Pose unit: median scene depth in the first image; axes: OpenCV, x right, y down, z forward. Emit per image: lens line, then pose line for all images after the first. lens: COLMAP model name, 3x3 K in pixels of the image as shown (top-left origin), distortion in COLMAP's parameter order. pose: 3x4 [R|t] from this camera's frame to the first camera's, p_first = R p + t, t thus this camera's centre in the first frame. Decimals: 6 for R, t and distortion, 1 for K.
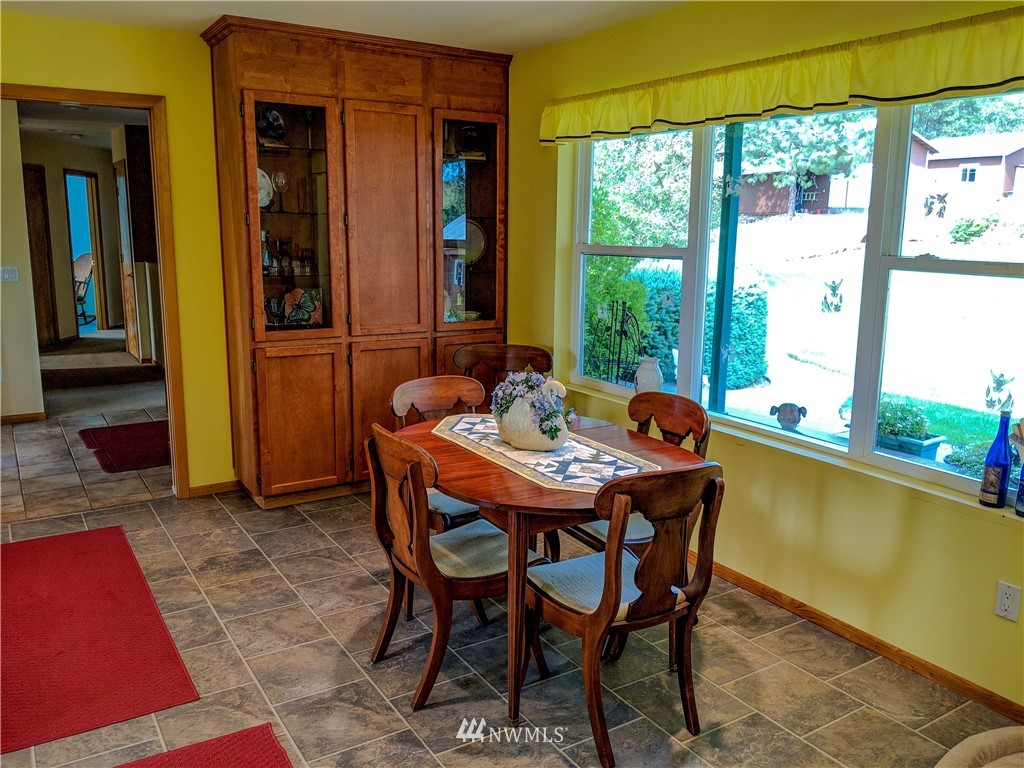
lens RADIAL K [[825.2, 0, 512.0], [0, 825.2, 384.0], [0, 0, 1]] dist [0.071914, -0.145999]
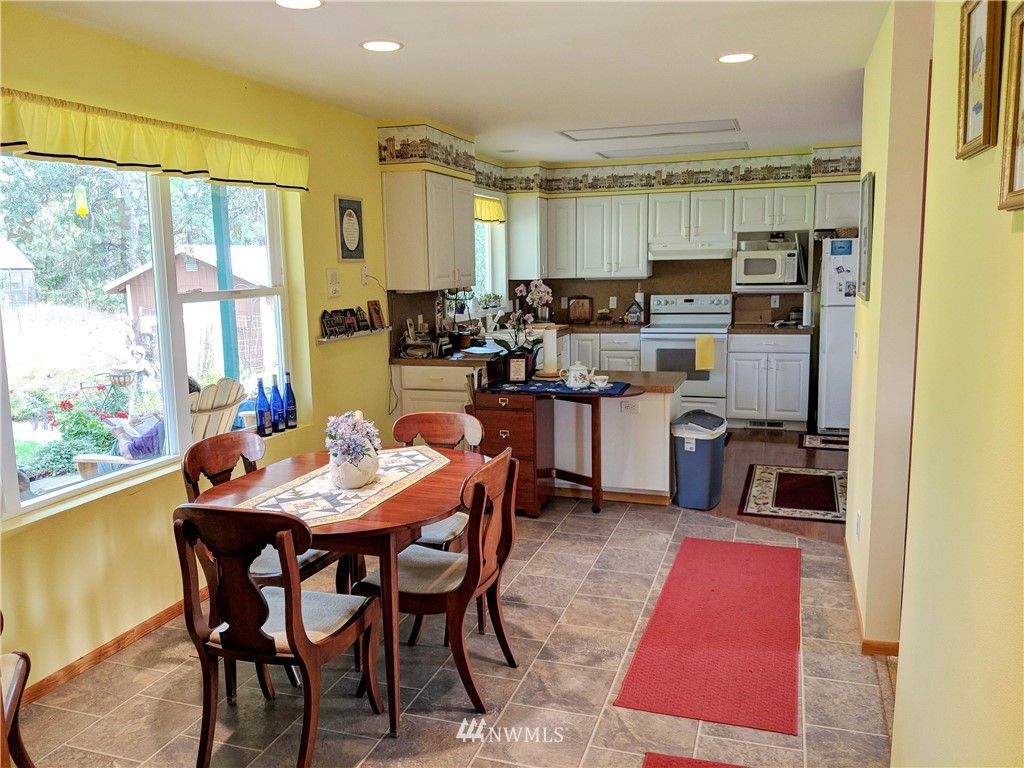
lens RADIAL K [[814.5, 0, 512.0], [0, 814.5, 384.0], [0, 0, 1]] dist [0.070273, -0.162982]
pose [[-0.638203, -0.118235, 0.760735, -0.989435], [0.151155, 0.949660, 0.274406, -0.334650], [-0.754883, 0.290115, -0.588204, 1.613349]]
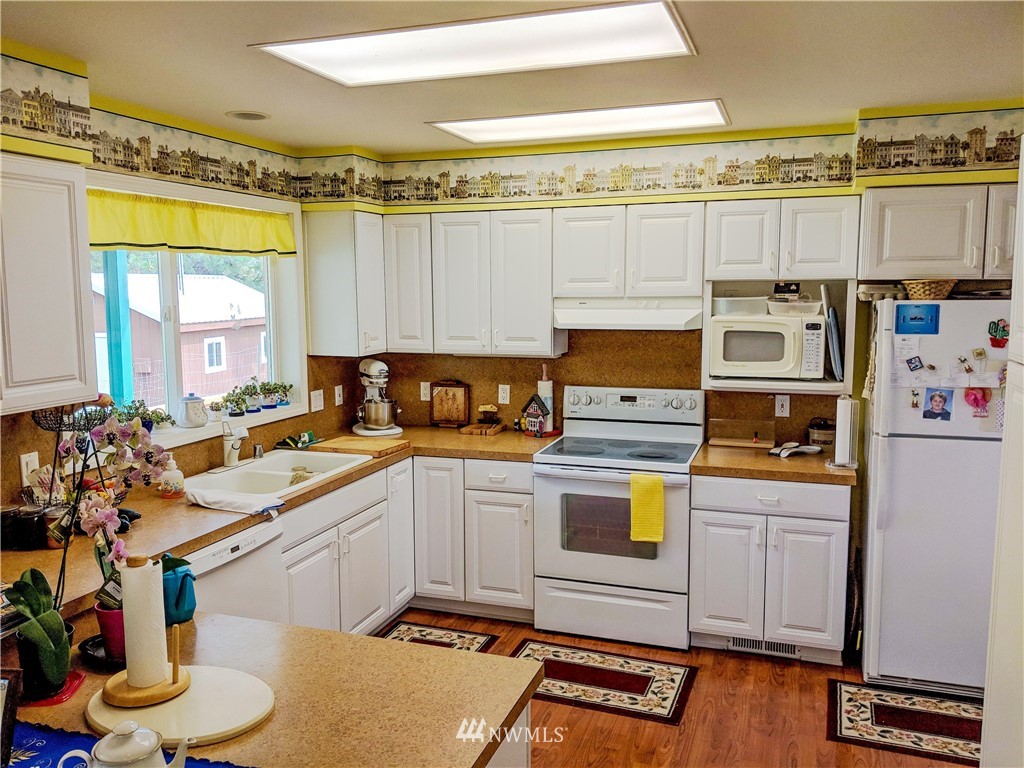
lens RADIAL K [[814.5, 0, 512.0], [0, 814.5, 384.0], [0, 0, 1]] dist [0.070273, -0.162982]
pose [[-0.622267, -0.107004, 0.775457, -0.730817], [0.141253, 0.959004, 0.245680, -0.281287], [-0.769955, 0.262414, -0.581642, 1.205393]]
